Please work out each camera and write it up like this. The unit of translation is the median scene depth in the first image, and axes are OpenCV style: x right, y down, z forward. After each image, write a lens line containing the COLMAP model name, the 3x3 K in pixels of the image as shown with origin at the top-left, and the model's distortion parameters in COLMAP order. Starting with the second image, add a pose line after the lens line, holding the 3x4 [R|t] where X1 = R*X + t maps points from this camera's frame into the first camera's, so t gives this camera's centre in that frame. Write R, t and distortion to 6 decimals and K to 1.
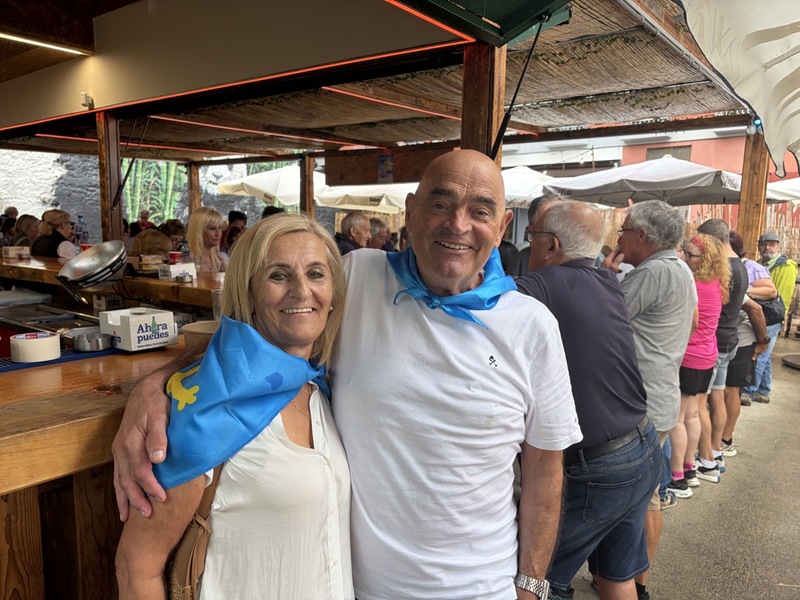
lens RADIAL K [[599.4, 0, 399.8], [0, 599.4, 302.2], [0, 0, 1]] dist [0.062005, -0.070707]
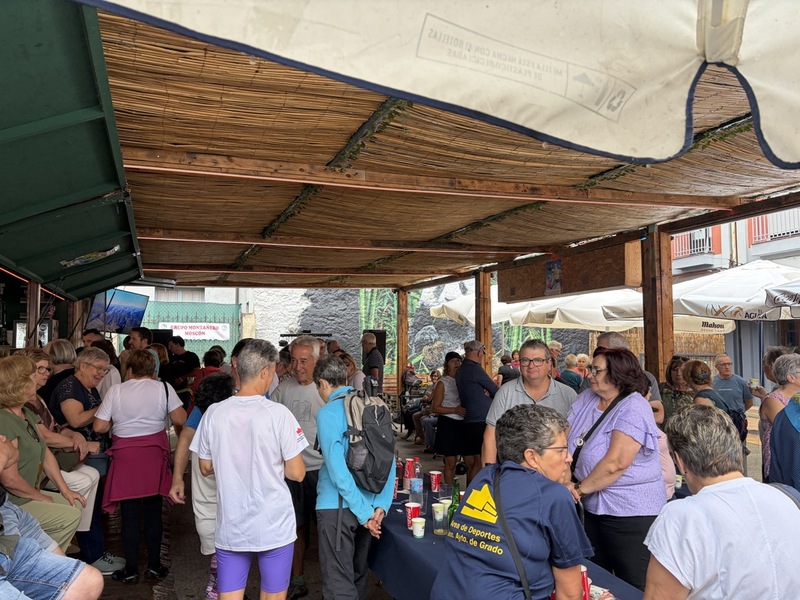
lens RADIAL K [[599.4, 0, 401.2], [0, 599.4, 307.2], [0, 0, 1]] dist [0.062005, -0.070707]
pose [[0.855033, -0.049110, -0.516243, 0.232332], [-0.051892, 0.982406, -0.179403, -0.032404], [0.515971, 0.180184, 0.837441, 0.254014]]
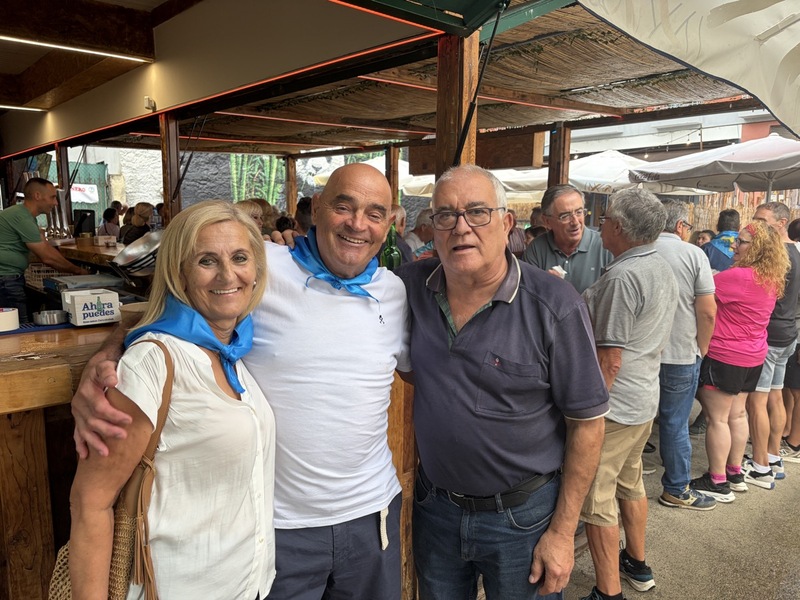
lens RADIAL K [[599.4, 0, 398.8], [0, 599.4, 300.4], [0, 0, 1]] dist [0.062005, -0.070707]
pose [[0.983211, 0.017673, -0.181614, 0.056063], [-0.014734, 0.999738, 0.017520, 0.000406], [0.181876, -0.014550, 0.983214, -0.004570]]
